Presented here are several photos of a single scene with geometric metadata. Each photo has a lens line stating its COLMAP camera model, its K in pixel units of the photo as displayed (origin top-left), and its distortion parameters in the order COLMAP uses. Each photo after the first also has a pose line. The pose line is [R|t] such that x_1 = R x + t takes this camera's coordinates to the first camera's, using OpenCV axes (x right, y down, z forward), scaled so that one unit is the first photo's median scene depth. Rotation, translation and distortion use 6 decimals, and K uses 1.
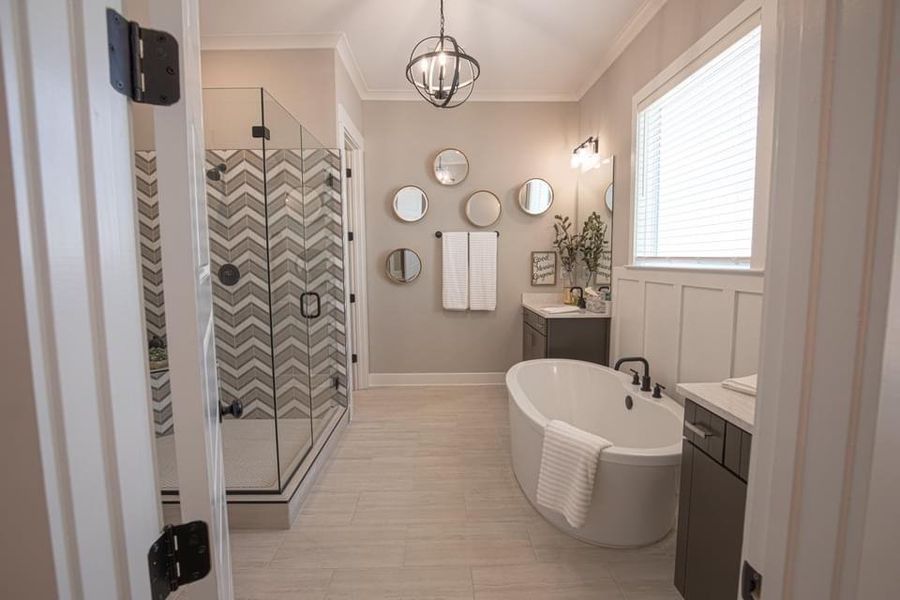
lens RADIAL K [[418.1, 0, 449.8], [0, 418.1, 298.9], [0, 0, 1]] dist [-0.022057, 0.000155]
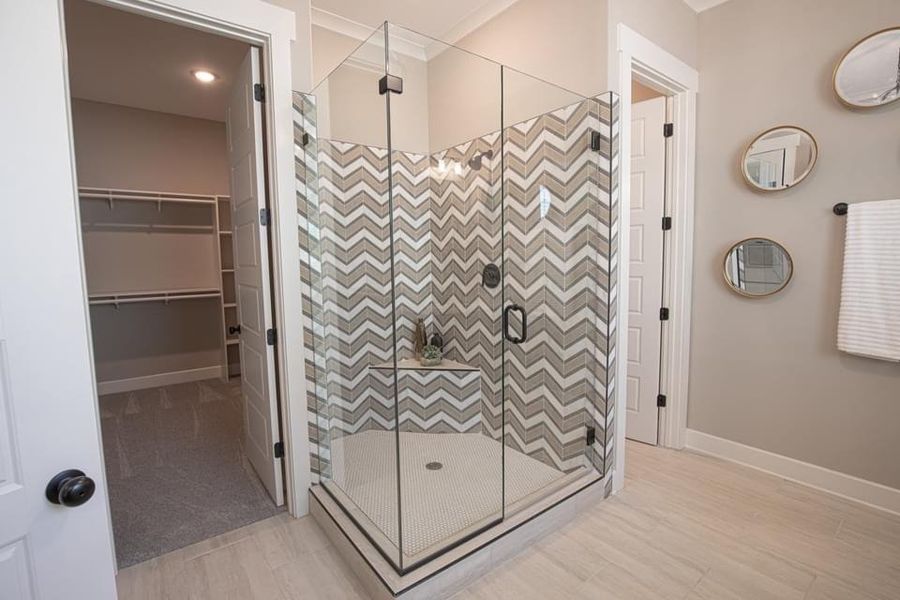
lens RADIAL K [[418.1, 0, 451.2], [0, 418.1, 298.0], [0, 0, 1]] dist [-0.022057, 0.000155]
pose [[0.601080, 0.071692, -0.795967, 0.124442], [-0.067481, 0.996964, 0.038836, -0.038604], [0.796335, 0.030369, 0.604093, 0.387783]]
